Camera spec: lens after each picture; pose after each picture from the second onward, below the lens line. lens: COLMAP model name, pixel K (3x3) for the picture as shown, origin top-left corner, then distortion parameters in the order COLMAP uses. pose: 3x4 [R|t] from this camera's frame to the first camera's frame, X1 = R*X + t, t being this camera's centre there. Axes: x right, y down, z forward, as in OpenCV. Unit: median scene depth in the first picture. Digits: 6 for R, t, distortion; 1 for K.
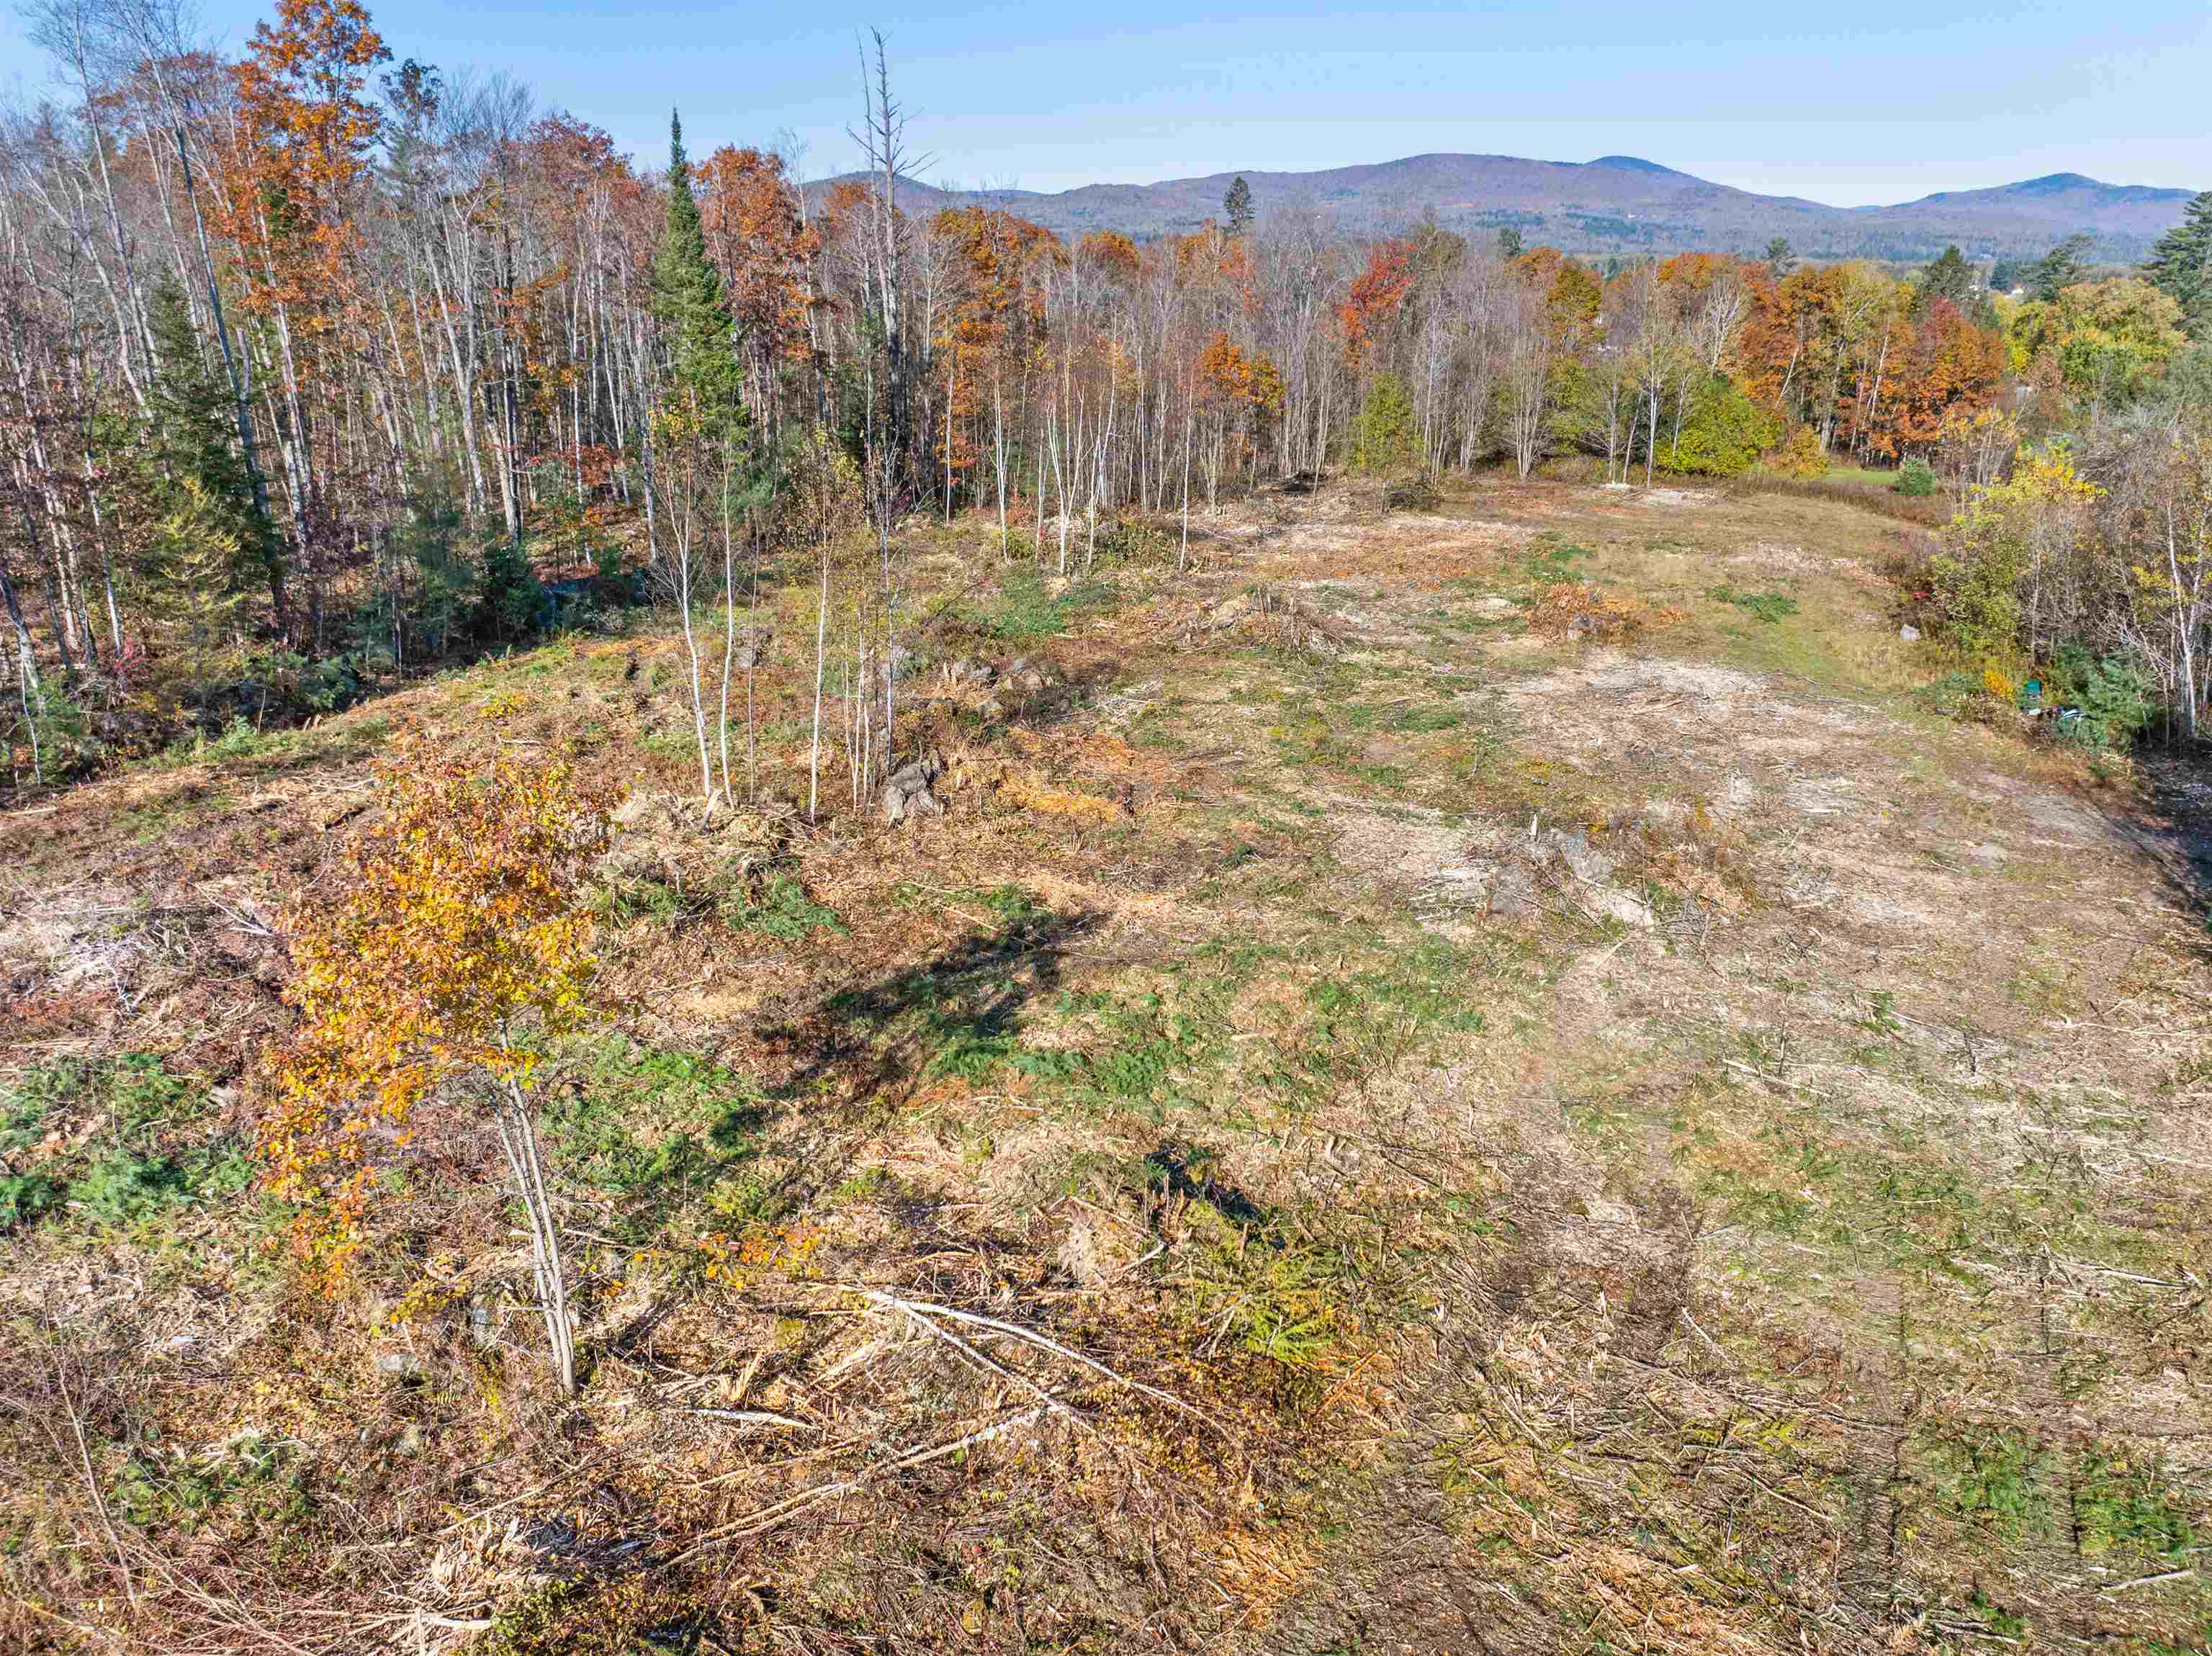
lens RADIAL K [[1581.4, 0, 1106.0], [0, 1581.4, 828.0], [0, 0, 1]] dist [-0.062089, 0.032859]
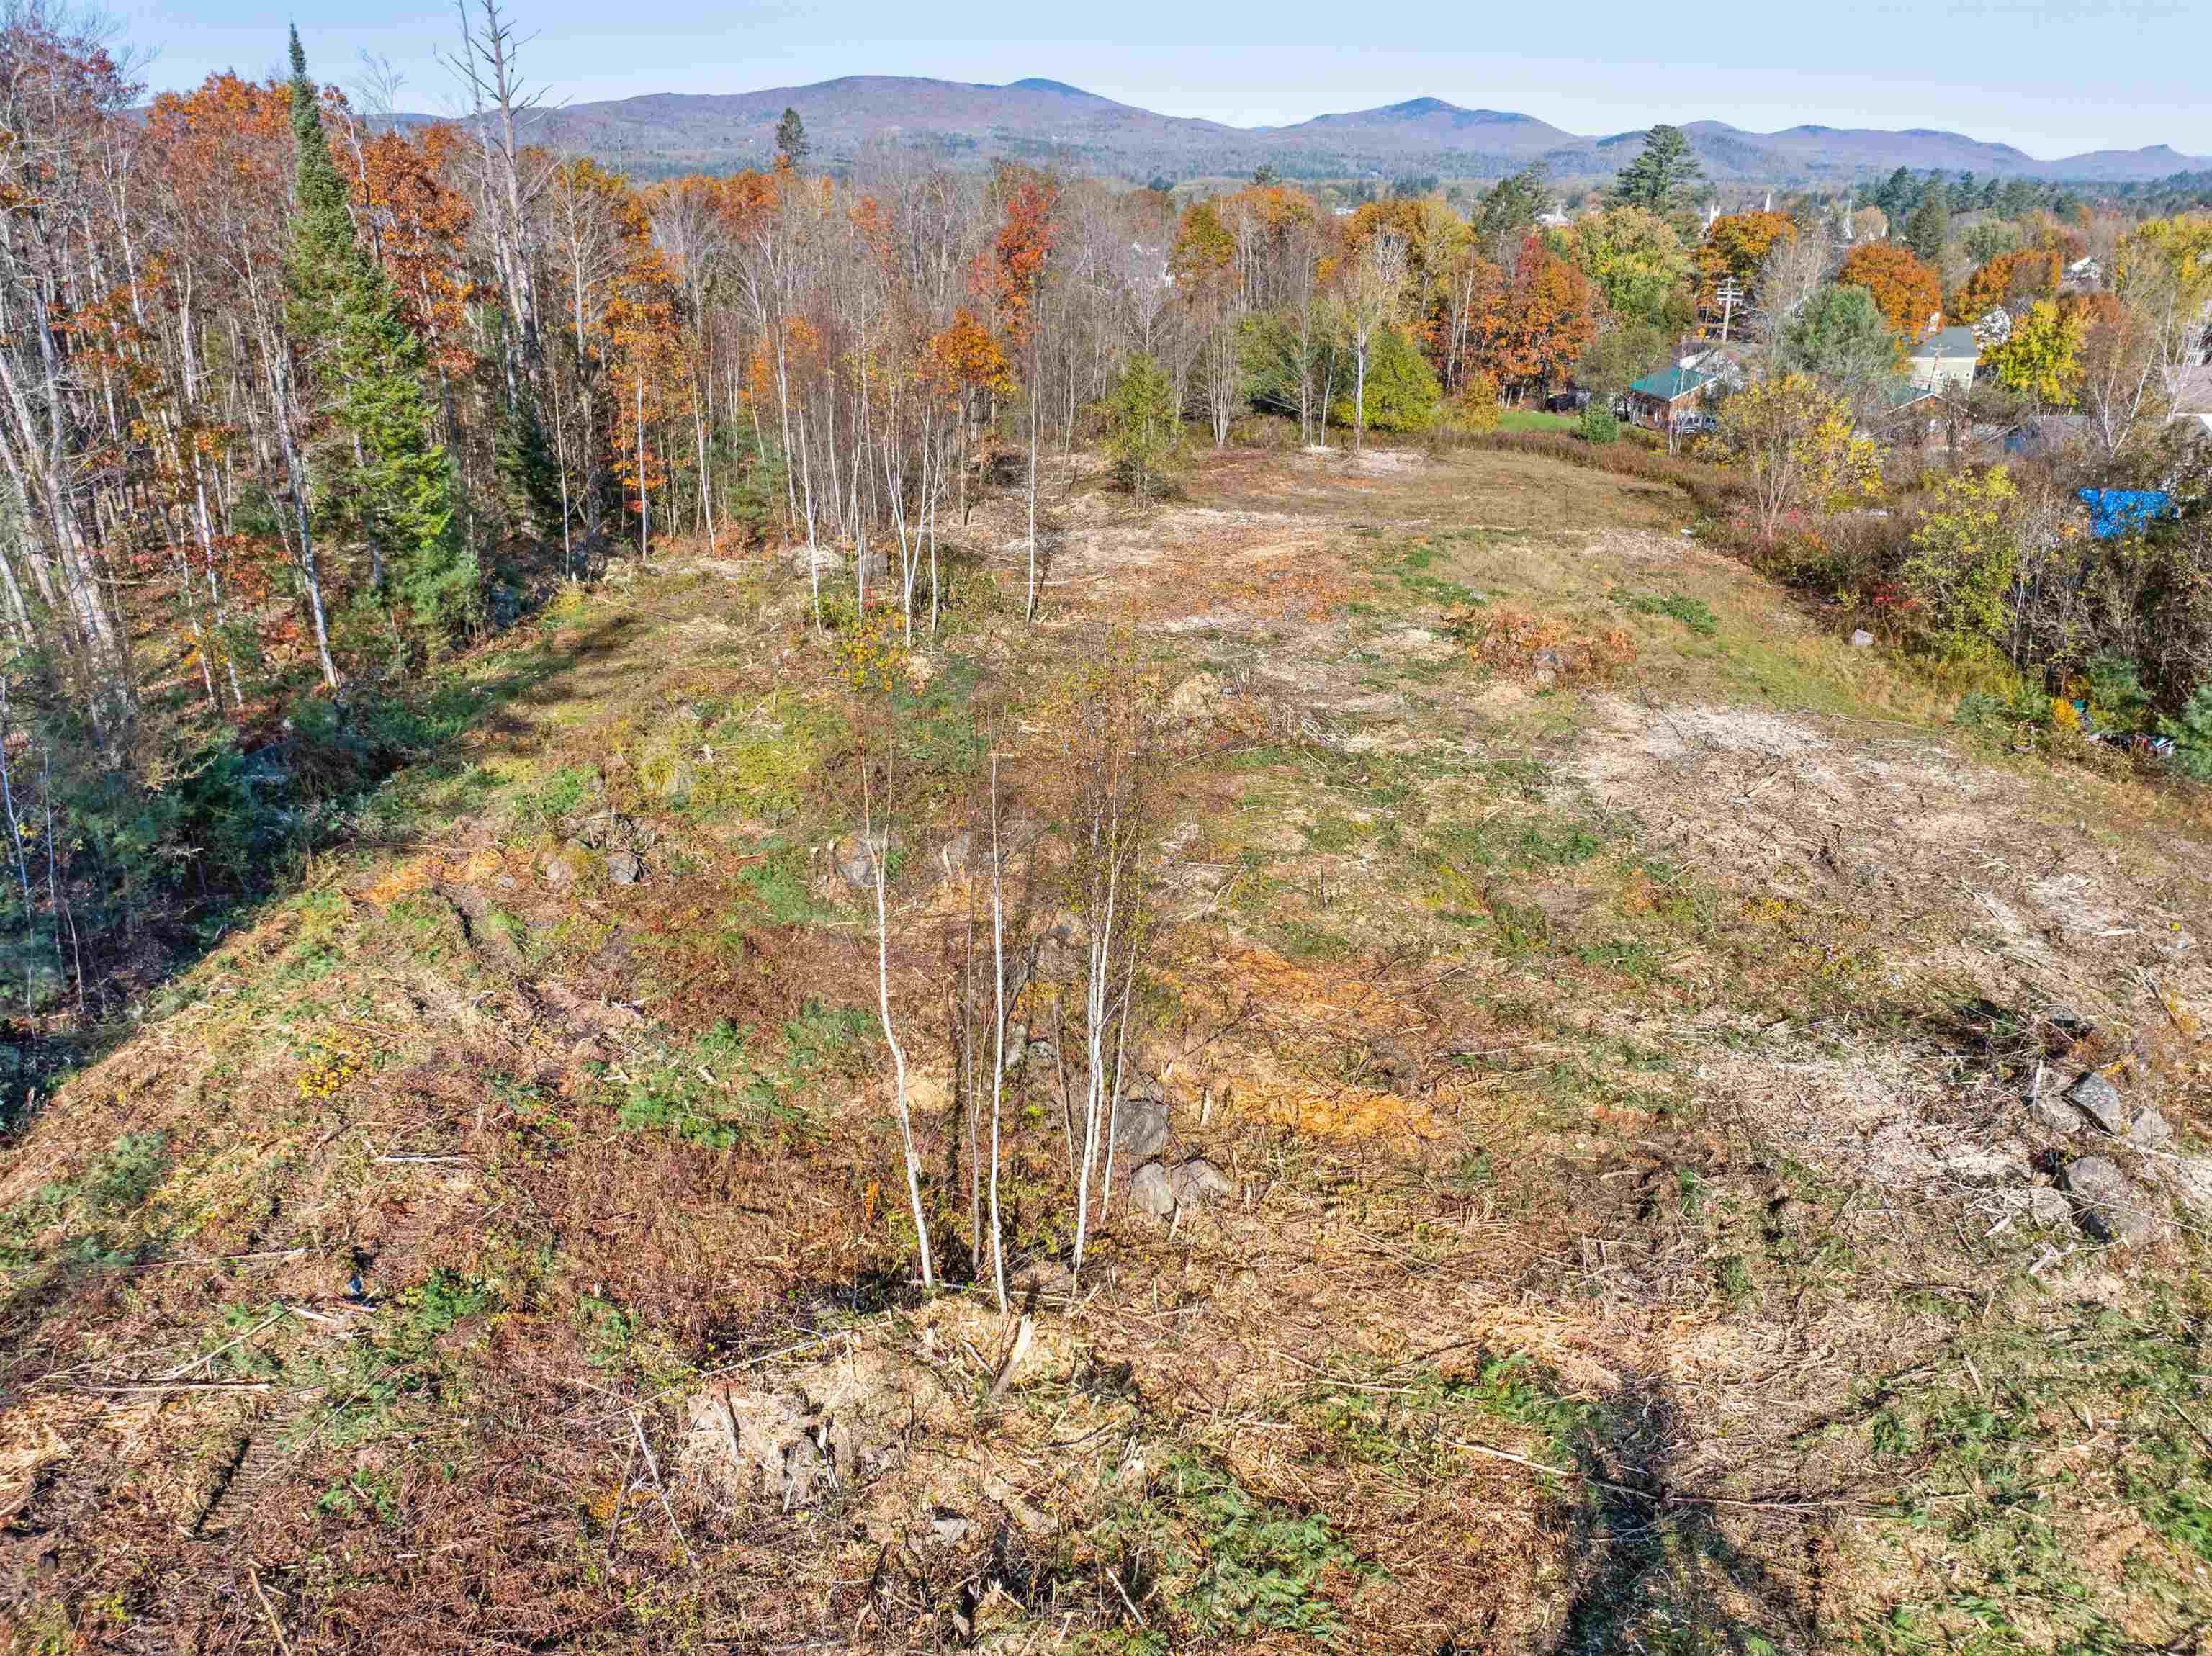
lens RADIAL K [[1550.8, 0, 1106.0], [0, 1550.8, 828.0], [0, 0, 1]] dist [-0.006821, -0.081343]
pose [[0.943856, -0.128973, 0.304141, -0.113339], [0.114396, 0.991284, 0.065350, -0.070522], [-0.309918, -0.026888, 0.950383, 0.151801]]
